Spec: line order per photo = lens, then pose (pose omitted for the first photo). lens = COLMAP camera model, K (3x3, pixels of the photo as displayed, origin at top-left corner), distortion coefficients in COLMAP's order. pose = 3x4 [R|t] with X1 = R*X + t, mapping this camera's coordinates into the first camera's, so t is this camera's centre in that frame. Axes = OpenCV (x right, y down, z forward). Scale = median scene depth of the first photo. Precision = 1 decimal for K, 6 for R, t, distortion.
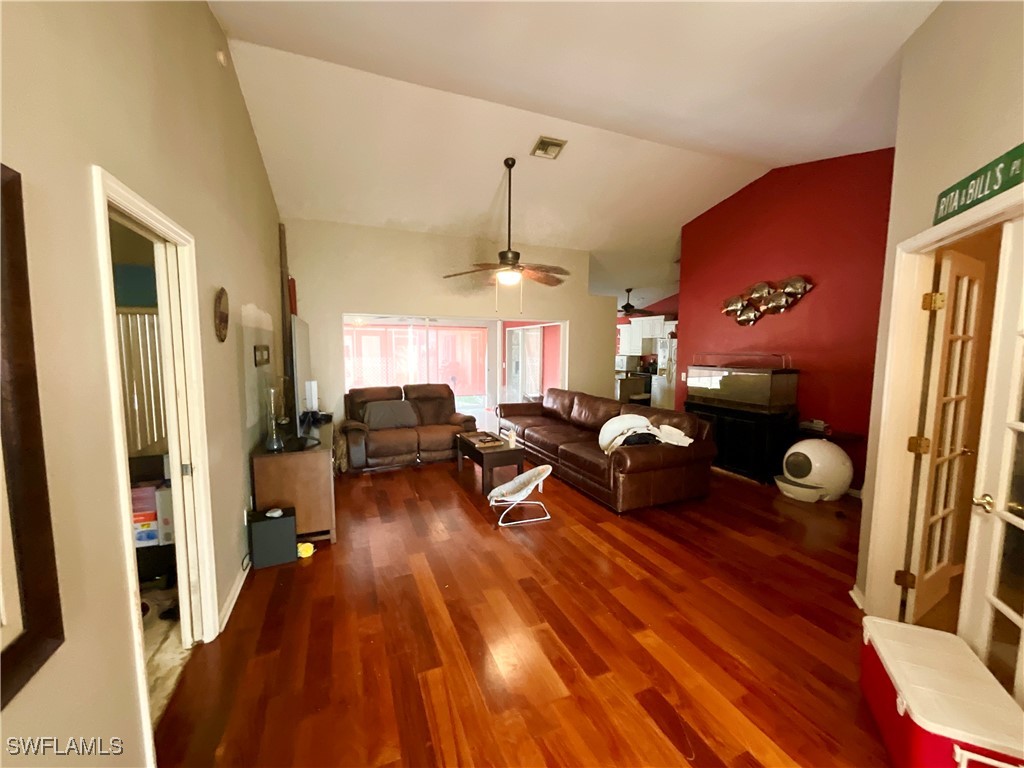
lens RADIAL K [[414.6, 0, 511.4], [0, 414.6, 385.4], [0, 0, 1]] dist [-0.001508, 0.002359]
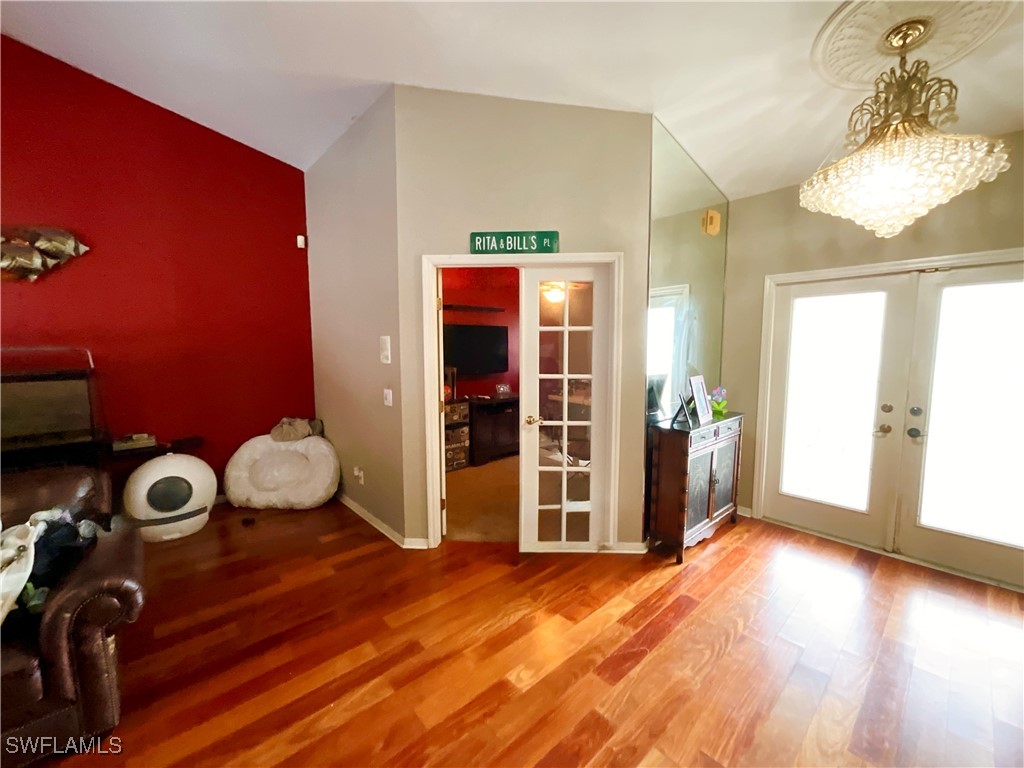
lens RADIAL K [[414.6, 0, 513.9], [0, 414.6, 389.3], [0, 0, 1]] dist [-0.001508, 0.002359]
pose [[-0.340426, -0.104525, 0.934443, -0.303522], [0.087892, 0.985913, 0.142303, -0.070396], [-0.936154, 0.130574, -0.326443, 0.937642]]
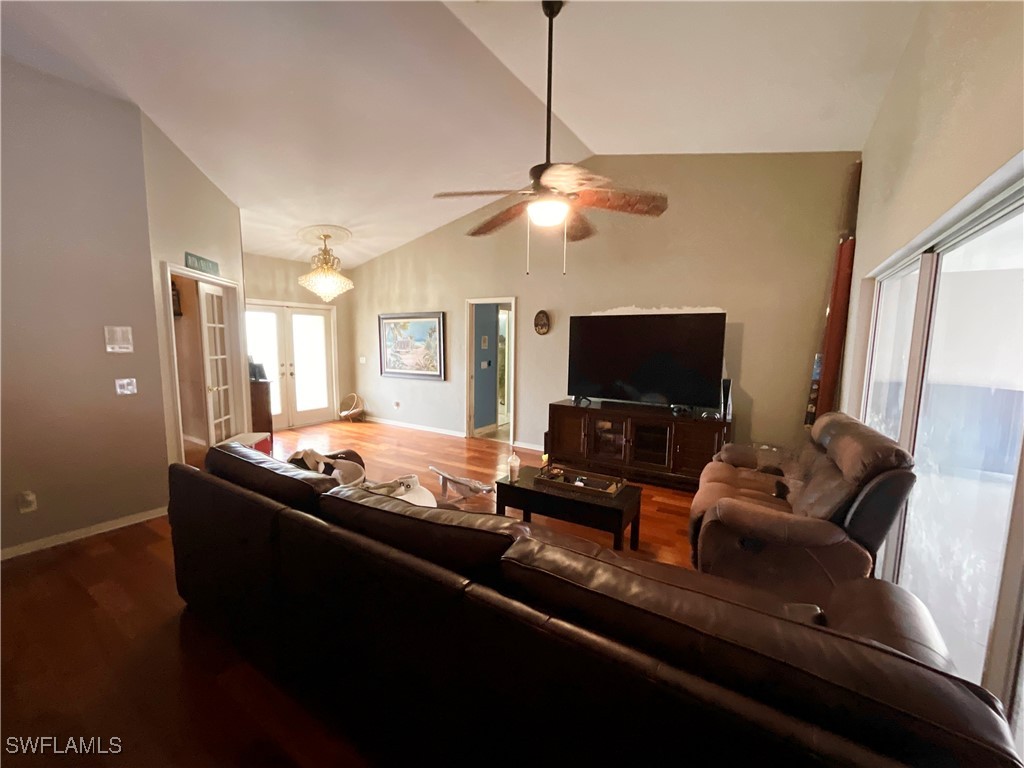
lens RADIAL K [[414.6, 0, 512.3], [0, 414.6, 385.3], [0, 0, 1]] dist [-0.001508, 0.002359]
pose [[-0.822523, 0.047617, -0.566735, 0.601129], [-0.070086, 0.980407, 0.184092, -0.205471], [0.564397, 0.191140, -0.803070, 2.372141]]
